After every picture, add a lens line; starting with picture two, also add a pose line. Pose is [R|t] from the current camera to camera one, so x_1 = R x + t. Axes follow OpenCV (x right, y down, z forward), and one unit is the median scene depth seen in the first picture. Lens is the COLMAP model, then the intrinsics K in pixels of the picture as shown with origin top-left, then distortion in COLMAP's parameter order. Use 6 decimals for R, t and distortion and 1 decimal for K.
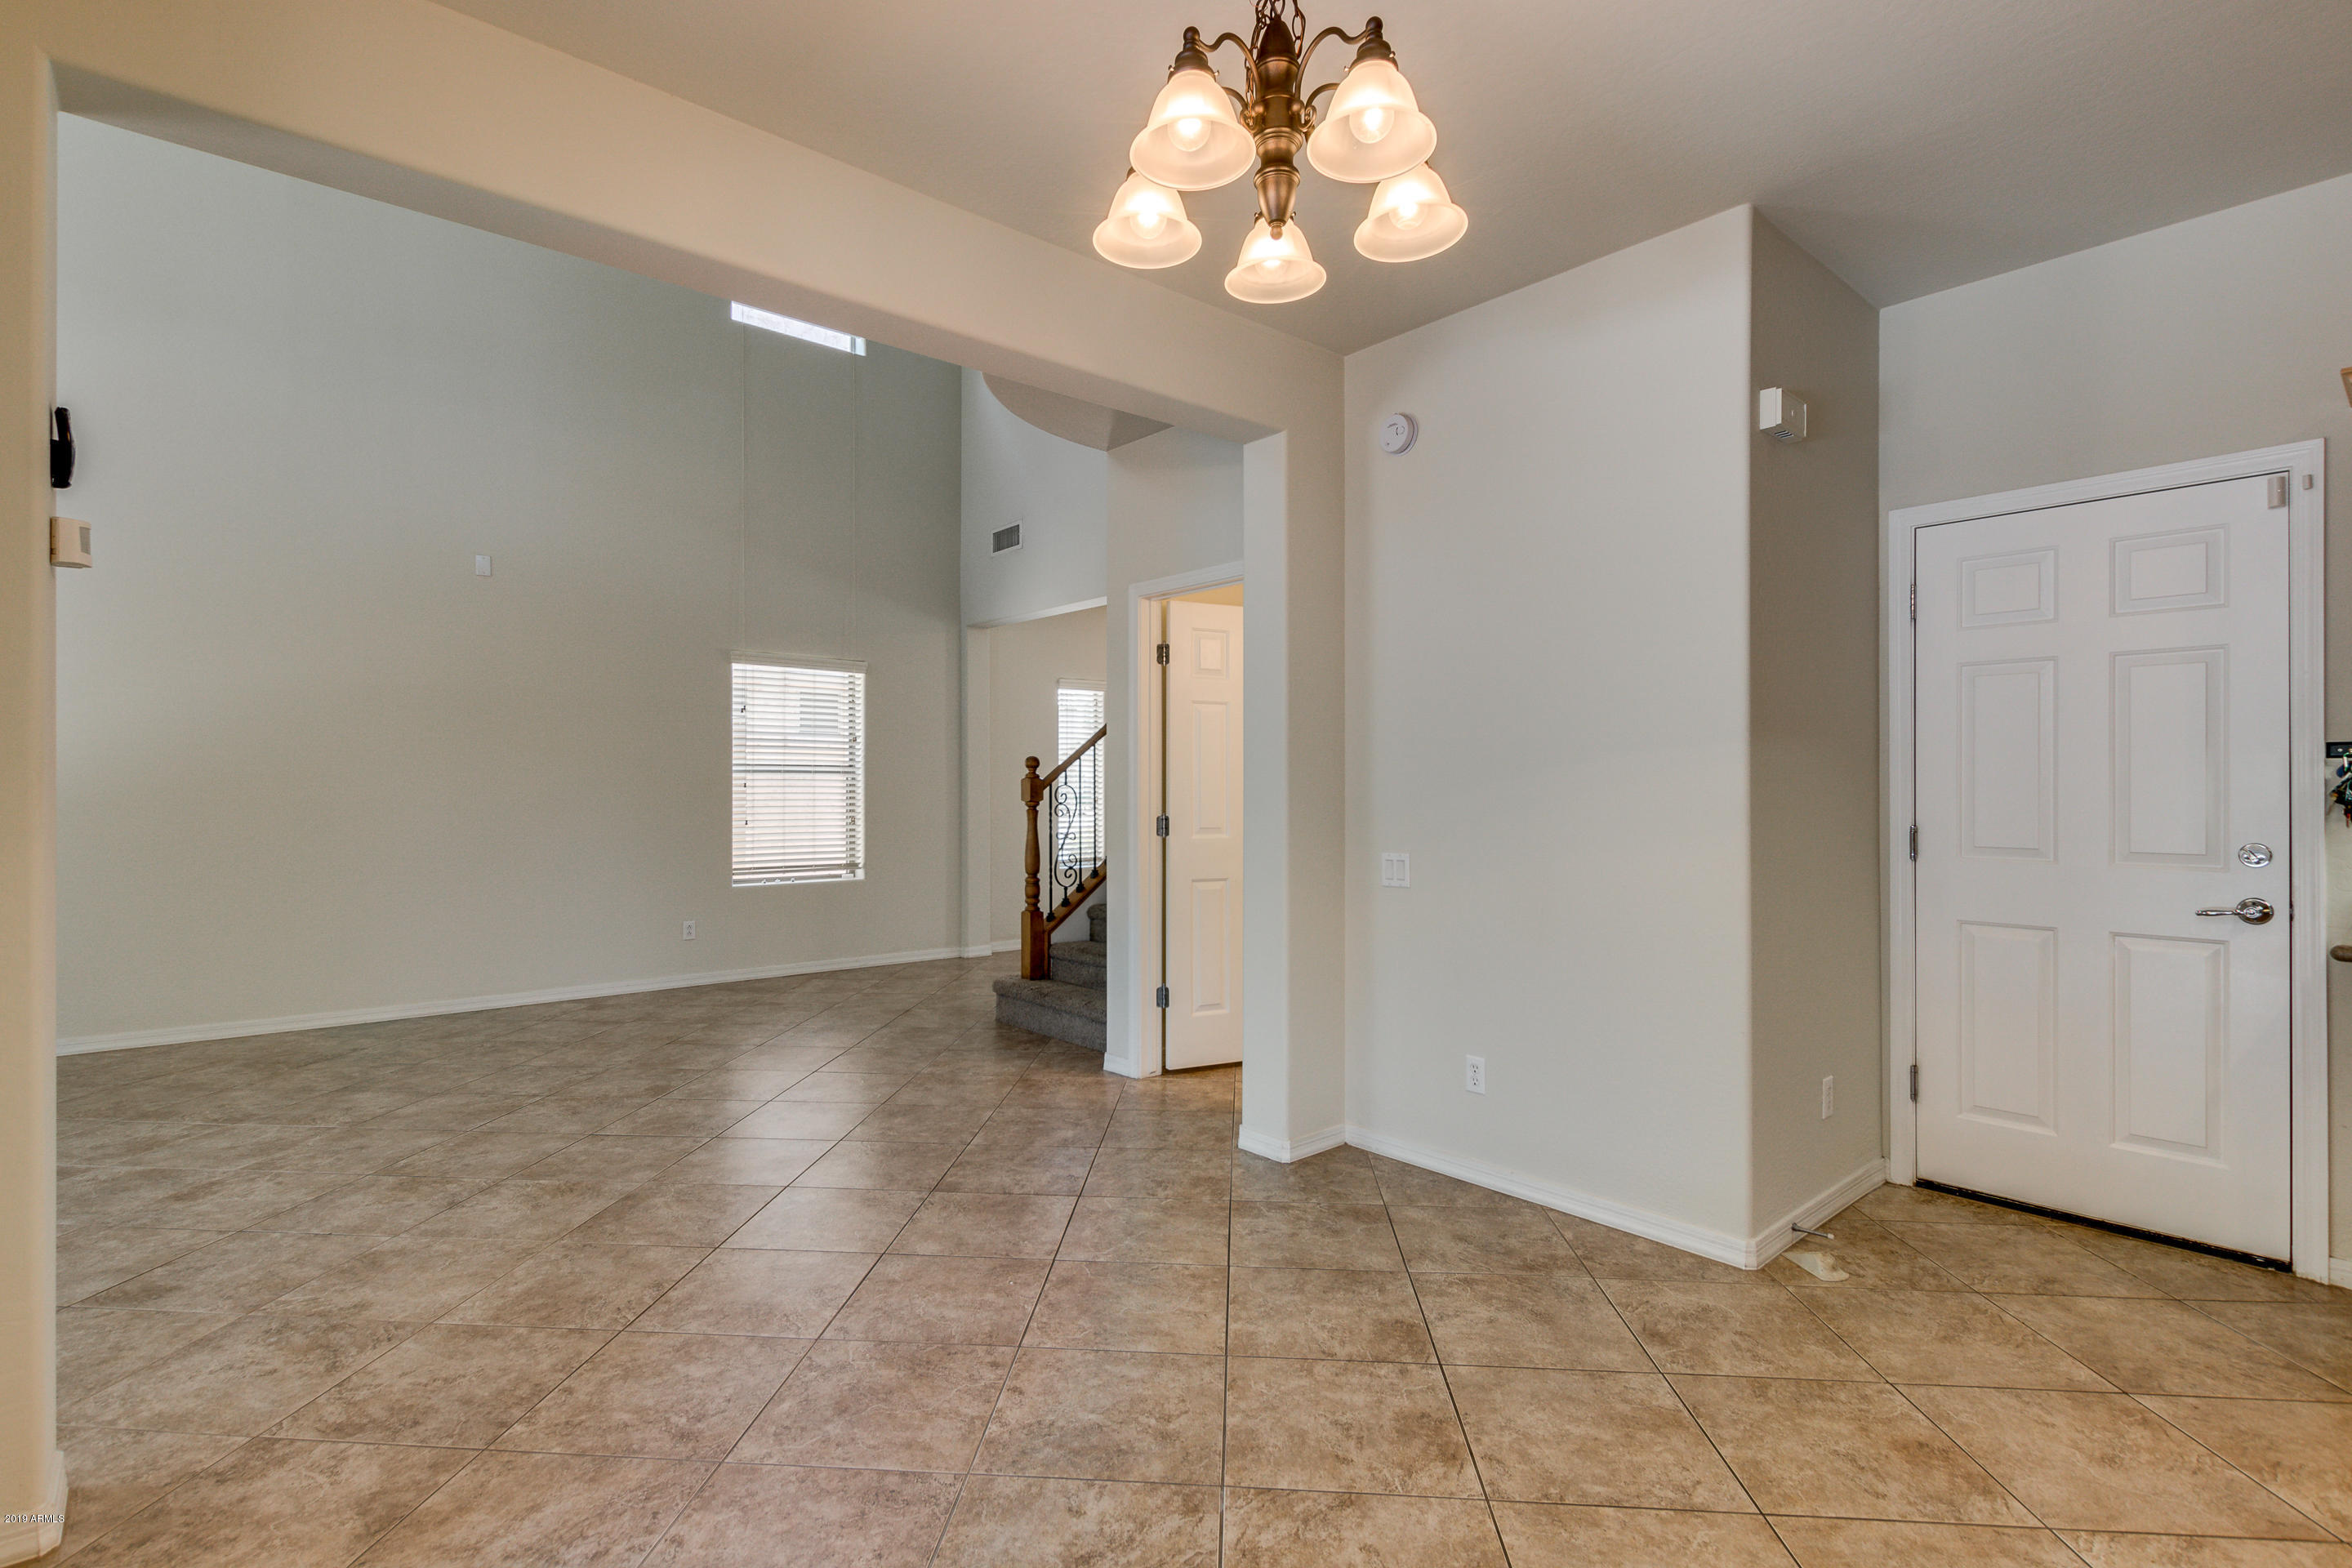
lens RADIAL K [[1109.3, 0, 1152.8], [0, 1109.3, 781.1], [0, 0, 1]] dist [0.006124, -0.002153]
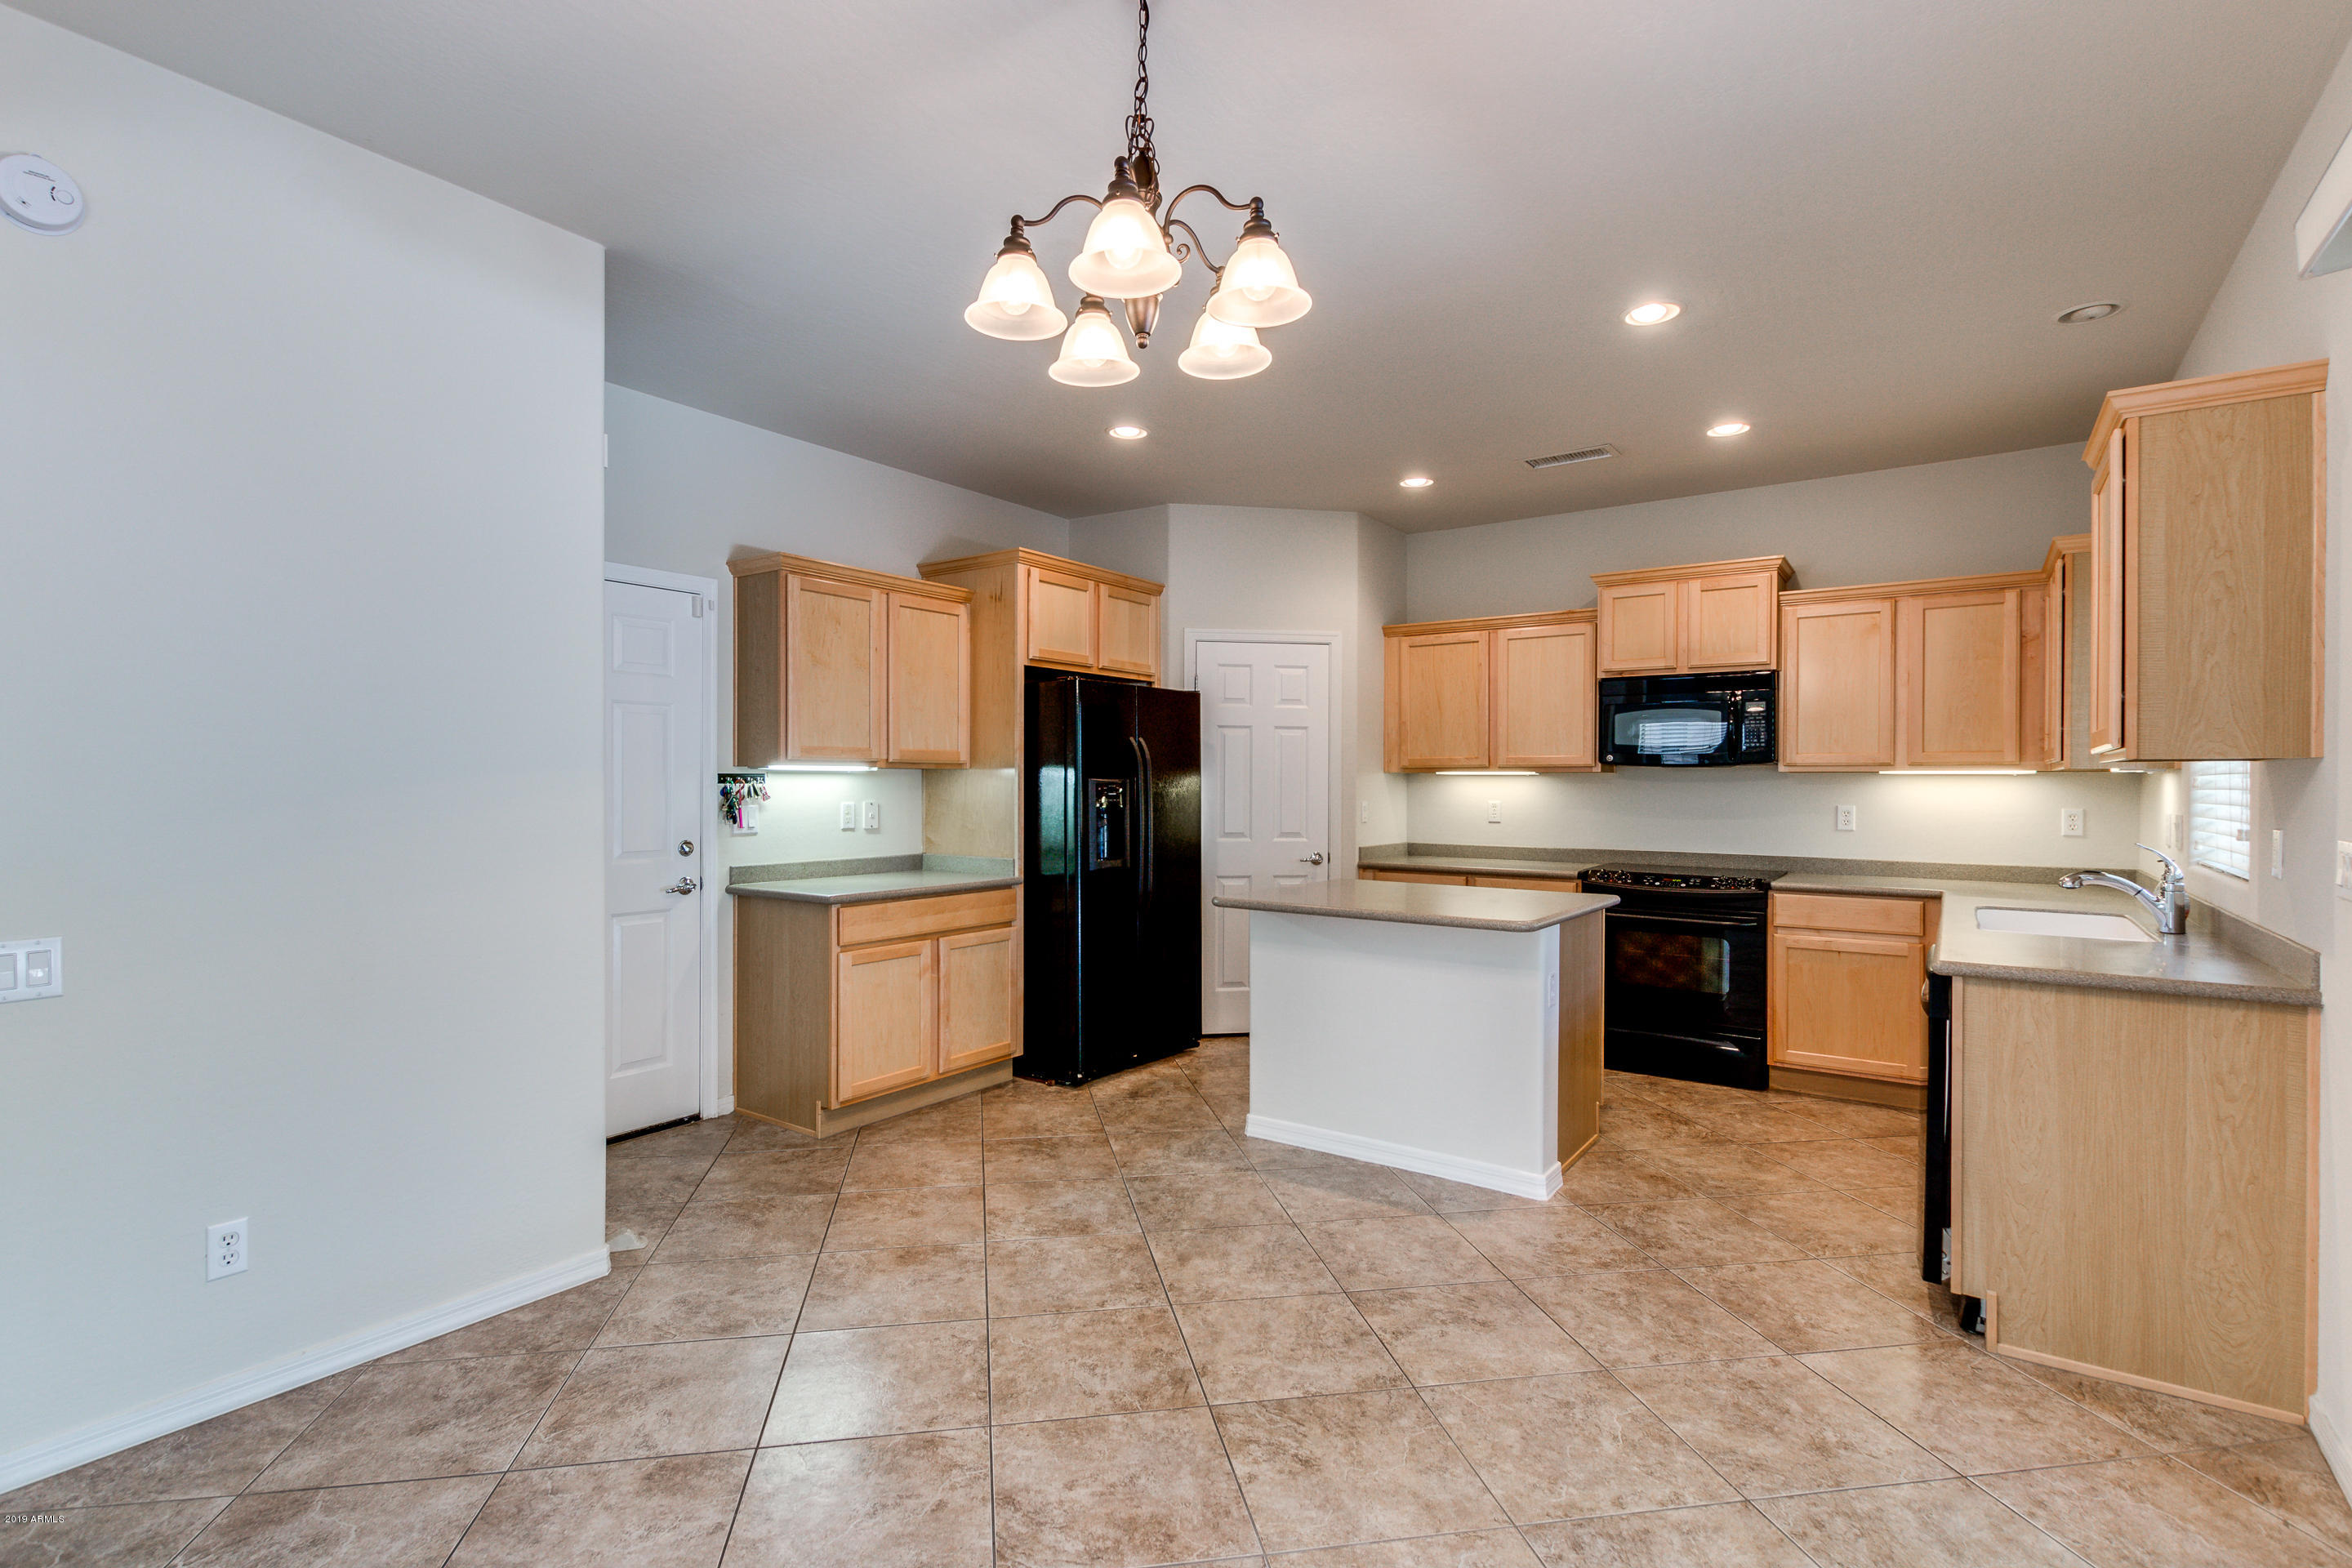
lens RADIAL K [[1109.3, 0, 1156.4], [0, 1109.3, 784.1], [0, 0, 1]] dist [0.006124, -0.002153]
pose [[-0.242659, -0.002952, 0.970107, -0.495891], [-0.012410, 0.999923, -0.000062, -0.021881], [-0.970032, -0.012054, -0.242677, 0.627271]]
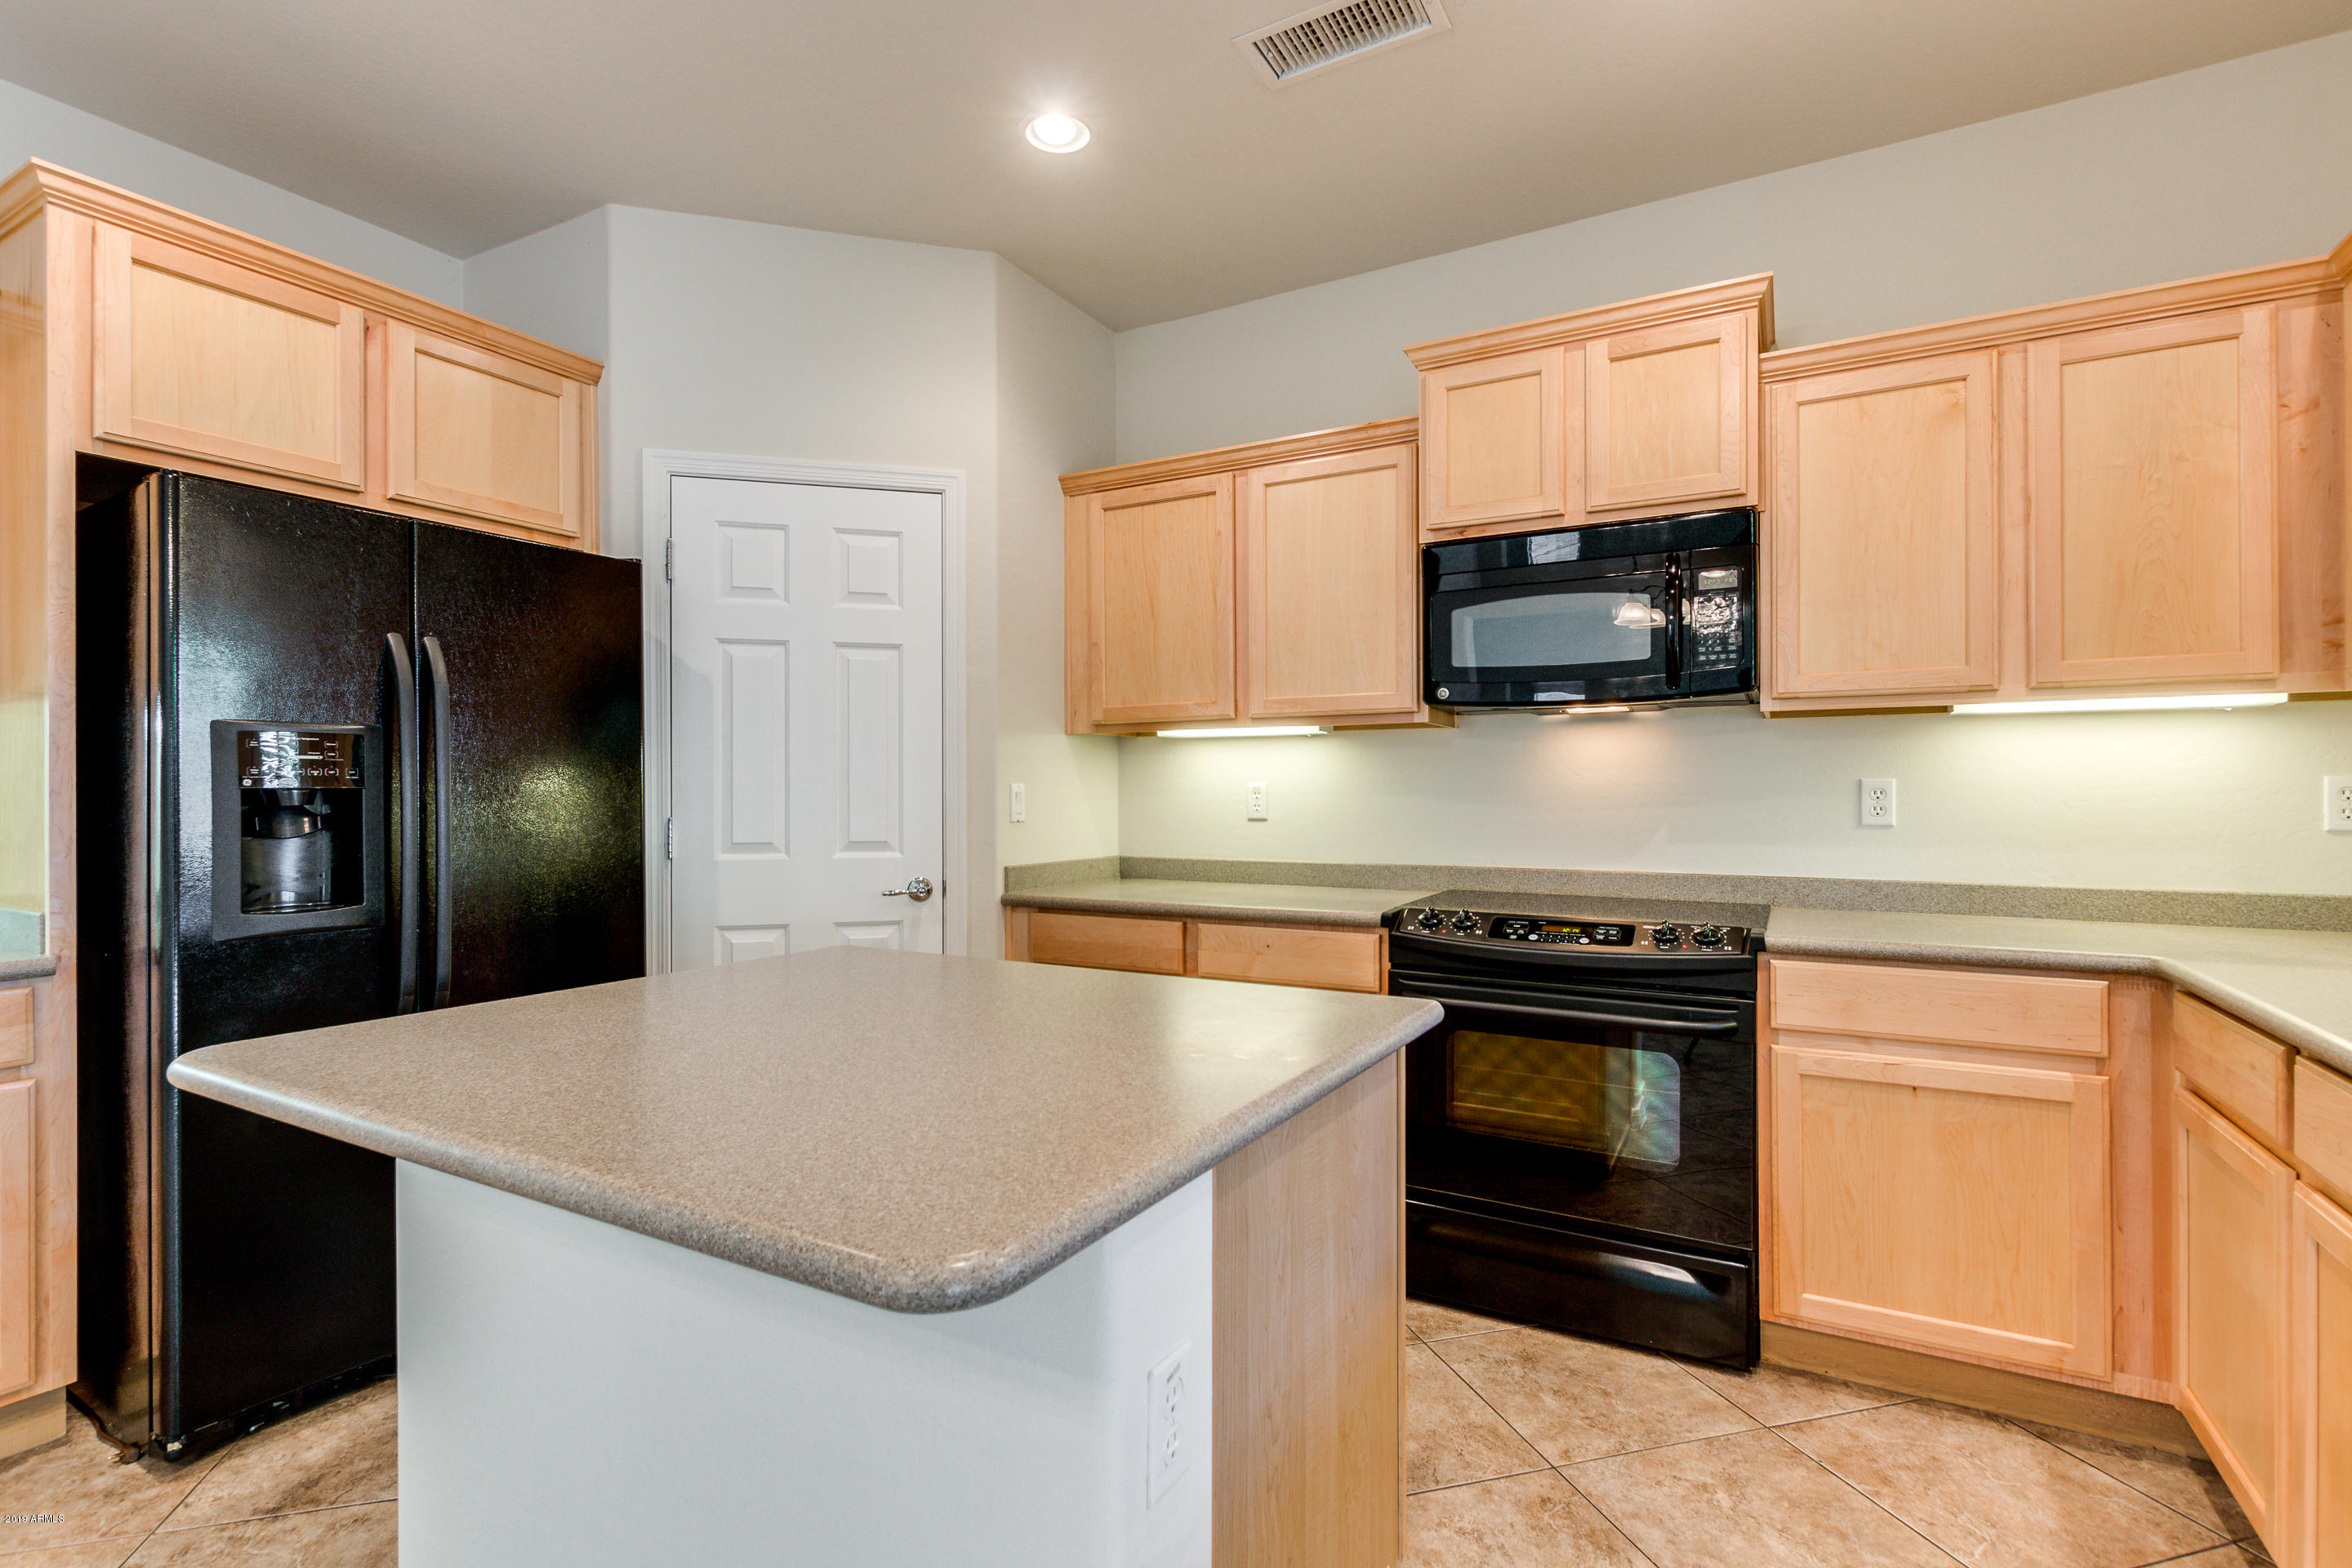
lens RADIAL K [[1109.3, 0, 1147.3], [0, 1109.3, 785.9], [0, 0, 1]] dist [0.006124, -0.002153]
pose [[-0.337782, 0.003167, 0.941219, 0.167226], [-0.004335, 0.999979, -0.004920, 0.006869], [-0.941214, -0.005742, -0.337761, 0.110808]]
